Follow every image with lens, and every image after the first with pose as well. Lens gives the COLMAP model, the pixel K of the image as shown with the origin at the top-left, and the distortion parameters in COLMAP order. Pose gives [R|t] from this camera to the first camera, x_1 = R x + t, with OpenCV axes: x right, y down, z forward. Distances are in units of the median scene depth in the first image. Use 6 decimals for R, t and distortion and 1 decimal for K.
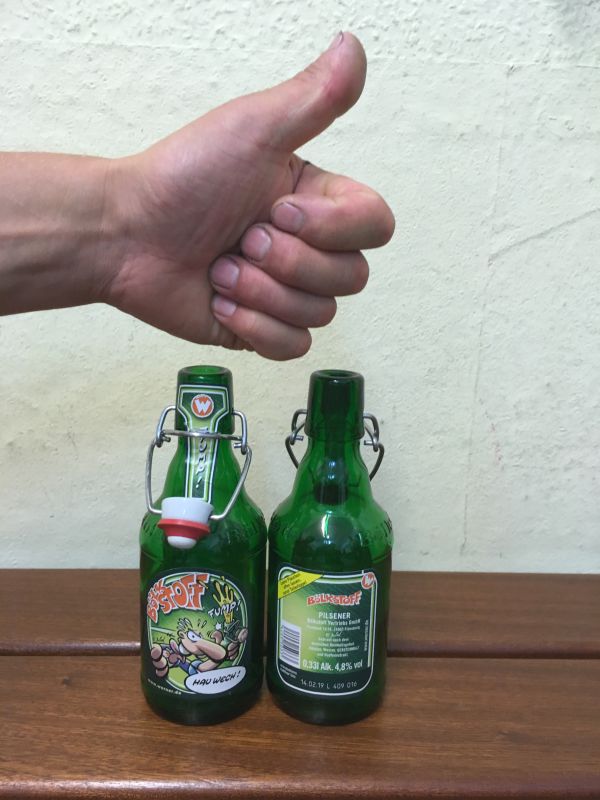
lens RADIAL K [[691.6, 0, 284.8], [0, 691.6, 396.7], [0, 0, 1]] dist [0.060785, -0.092572]
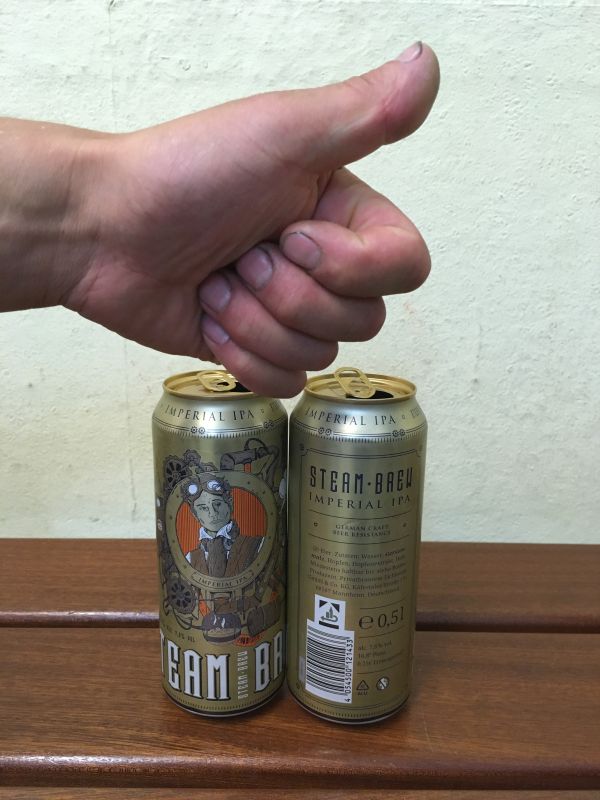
lens RADIAL K [[691.6, 0, 284.8], [0, 691.6, 396.7], [0, 0, 1]] dist [0.060785, -0.092572]
pose [[0.999484, -0.005621, -0.031616, 0.570696], [0.007297, 0.998560, 0.053144, 0.004481], [0.031271, -0.053347, 0.998086, 0.051802]]
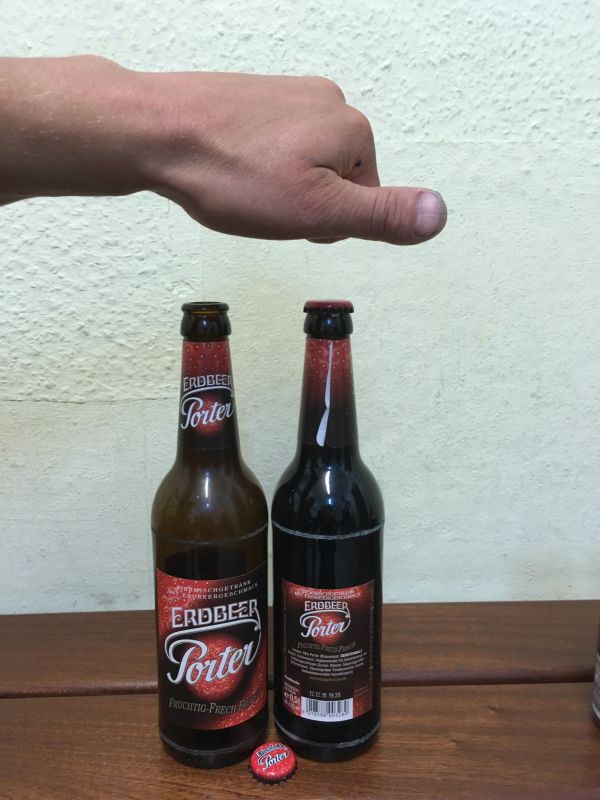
lens RADIAL K [[691.6, 0, 284.8], [0, 691.6, 396.7], [0, 0, 1]] dist [0.060785, -0.092572]
pose [[0.999475, -0.031664, -0.006925, -0.472246], [0.031567, 0.999407, -0.013751, -0.075760], [0.007356, 0.013525, 0.999881, -0.124576]]
